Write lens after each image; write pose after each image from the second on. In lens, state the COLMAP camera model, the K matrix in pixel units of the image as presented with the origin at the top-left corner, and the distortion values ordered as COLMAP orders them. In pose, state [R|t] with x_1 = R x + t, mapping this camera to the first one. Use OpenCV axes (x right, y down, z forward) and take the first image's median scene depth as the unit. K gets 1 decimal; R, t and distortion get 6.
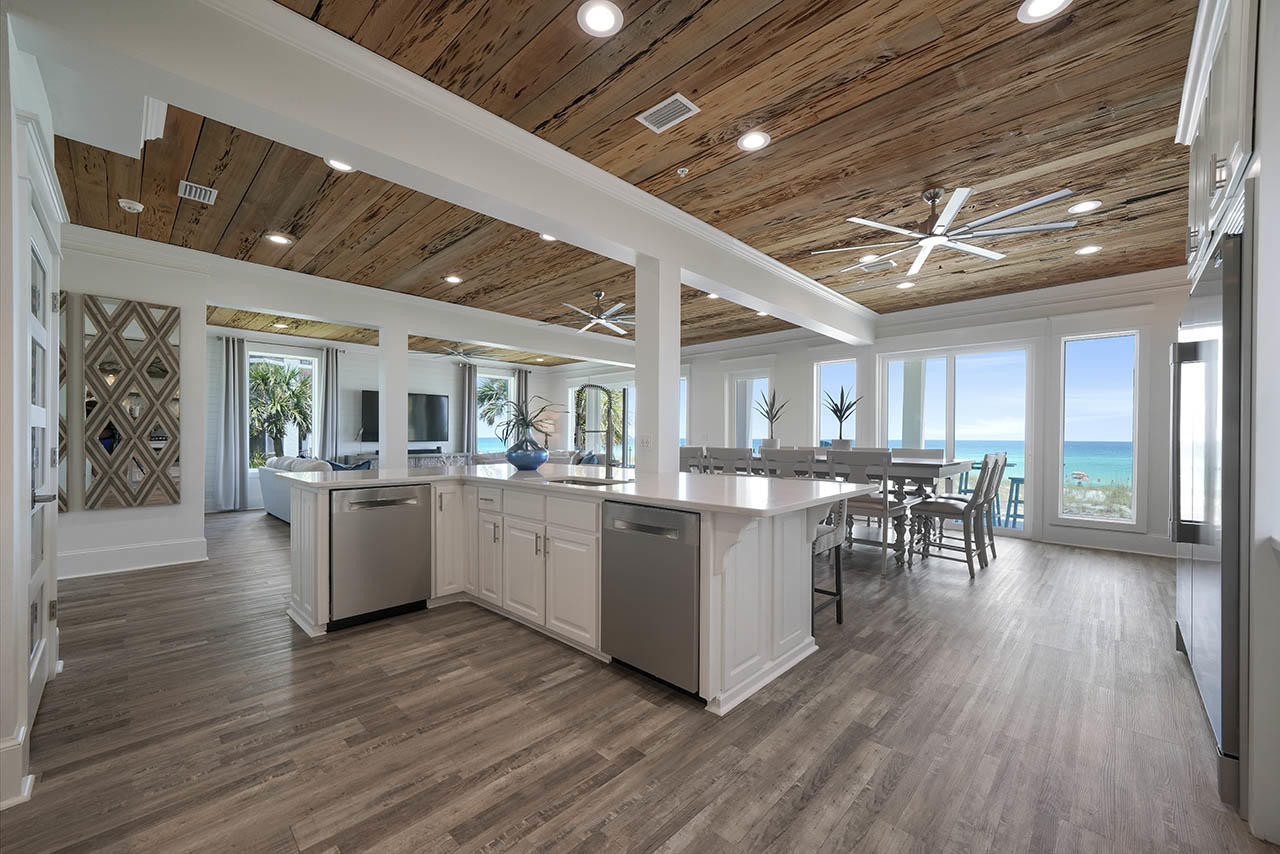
lens RADIAL K [[503.9, 0, 641.7], [0, 503.9, 437.7], [0, 0, 1]] dist [-0.006687, 0.000206]
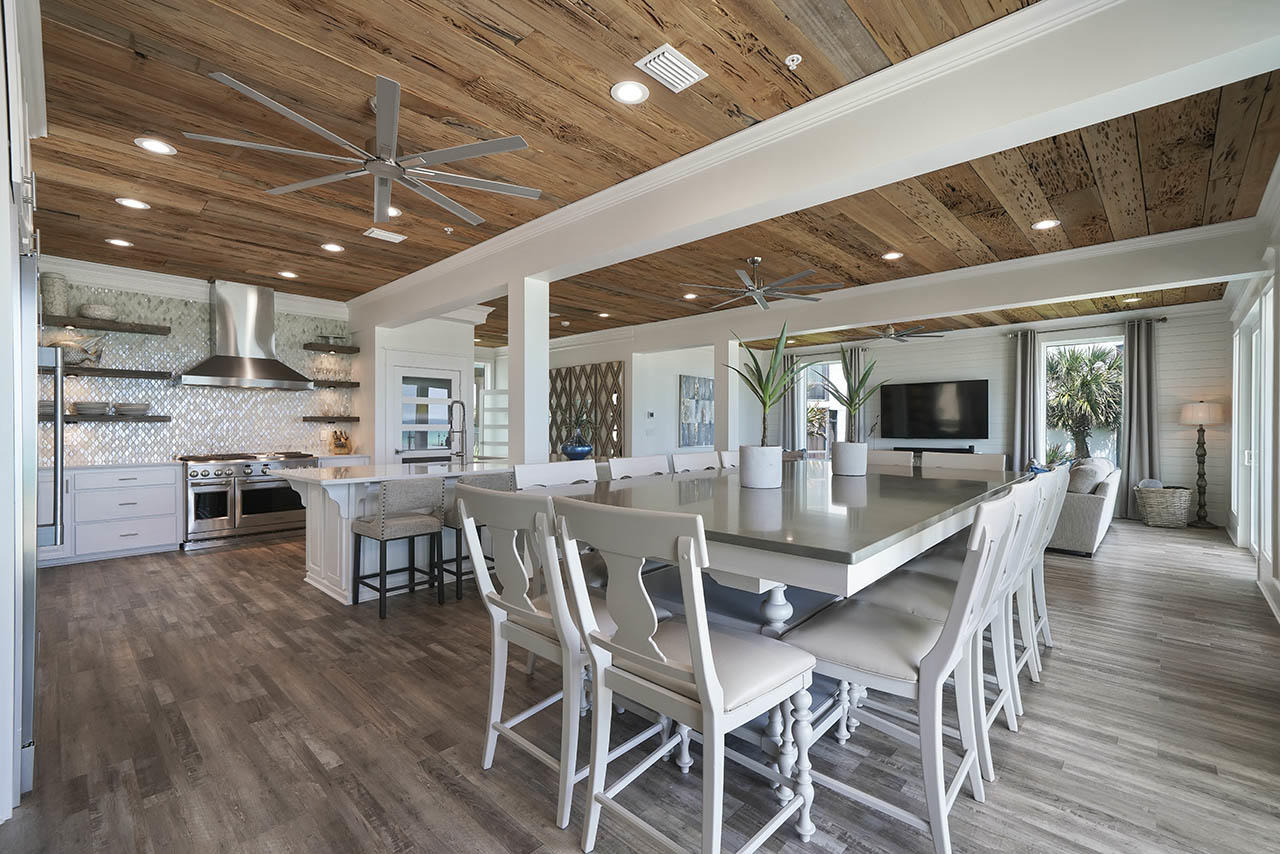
lens RADIAL K [[562.4, 0, 641.9], [0, 562.4, 430.5], [0, 0, 1]] dist [0.011617, 0.001274]
pose [[-0.004414, 0.002637, -0.999987, 2.188780], [-0.001614, 0.999995, 0.002644, -0.031743], [0.999989, 0.001626, -0.004409, 2.165210]]
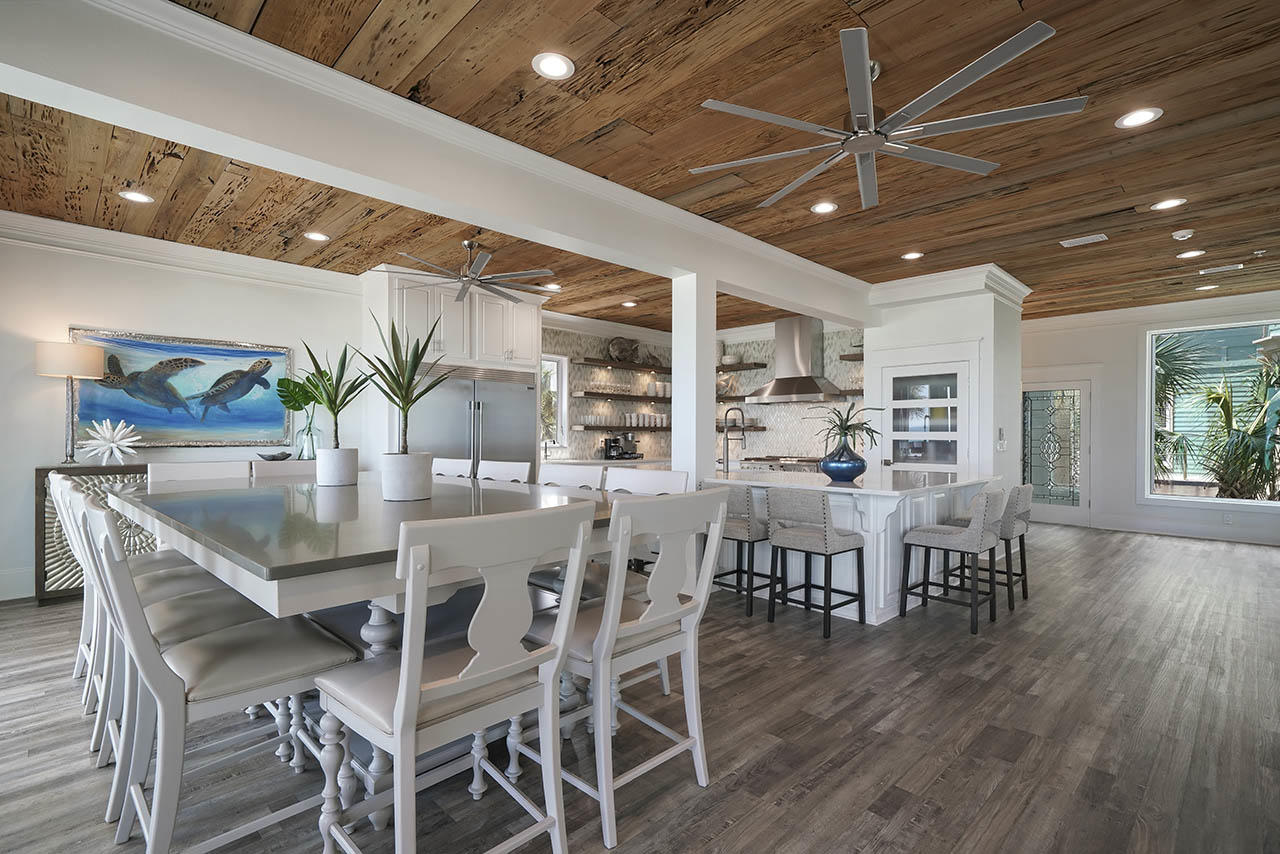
lens RADIAL K [[594.2, 0, 639.5], [0, 594.2, 436.0], [0, 0, 1]] dist [0.009415, 0.000155]
pose [[-0.999030, -0.010429, 0.042784, 0.143102], [-0.010332, 0.999944, 0.002489, -0.031435], [-0.042808, 0.002044, -0.999081, 3.818921]]
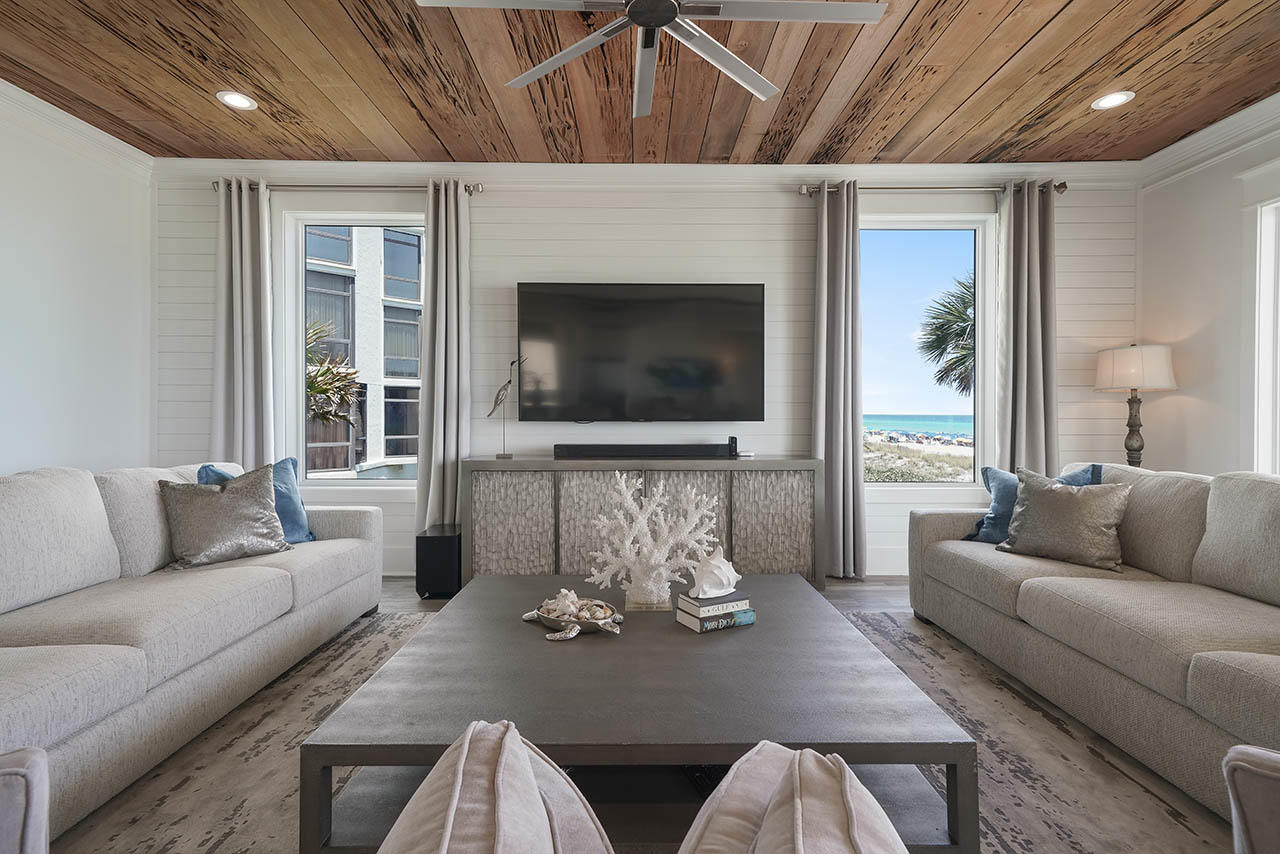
lens RADIAL K [[598.1, 0, 627.9], [0, 598.1, 410.4], [0, 0, 1]] dist [0.012369, 0.000934]
pose [[0.681487, -0.001134, -0.731829, -0.722213], [-0.004496, 0.999973, -0.005737, 0.014097], [0.731817, 0.007200, 0.681464, 3.048046]]
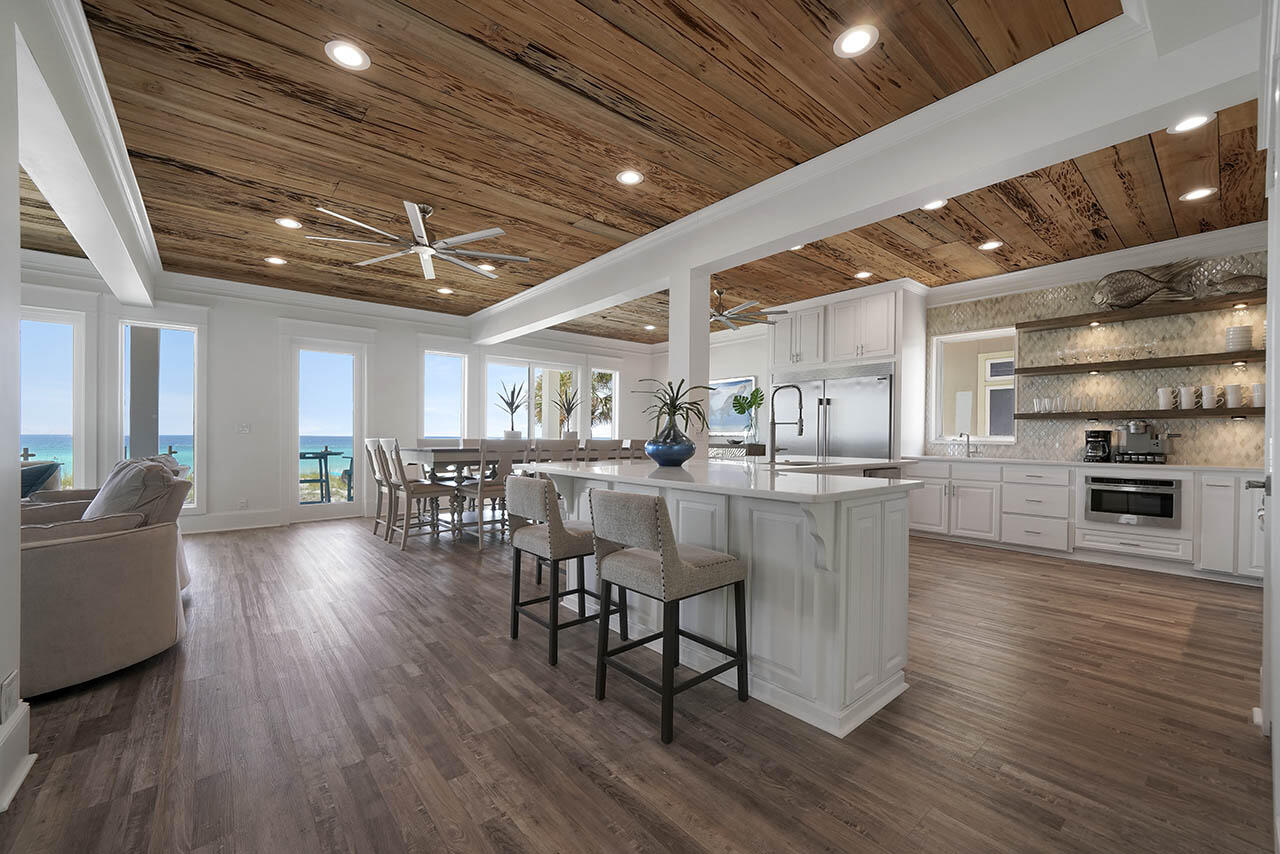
lens RADIAL K [[503.9, 0, 633.0], [0, 503.9, 437.4], [0, 0, 1]] dist [-0.006687, 0.000206]
pose [[0.119181, -0.008020, 0.992840, -1.877776], [-0.006049, 0.999943, 0.008803, 0.018942], [-0.992854, -0.007055, 0.119126, 1.704554]]
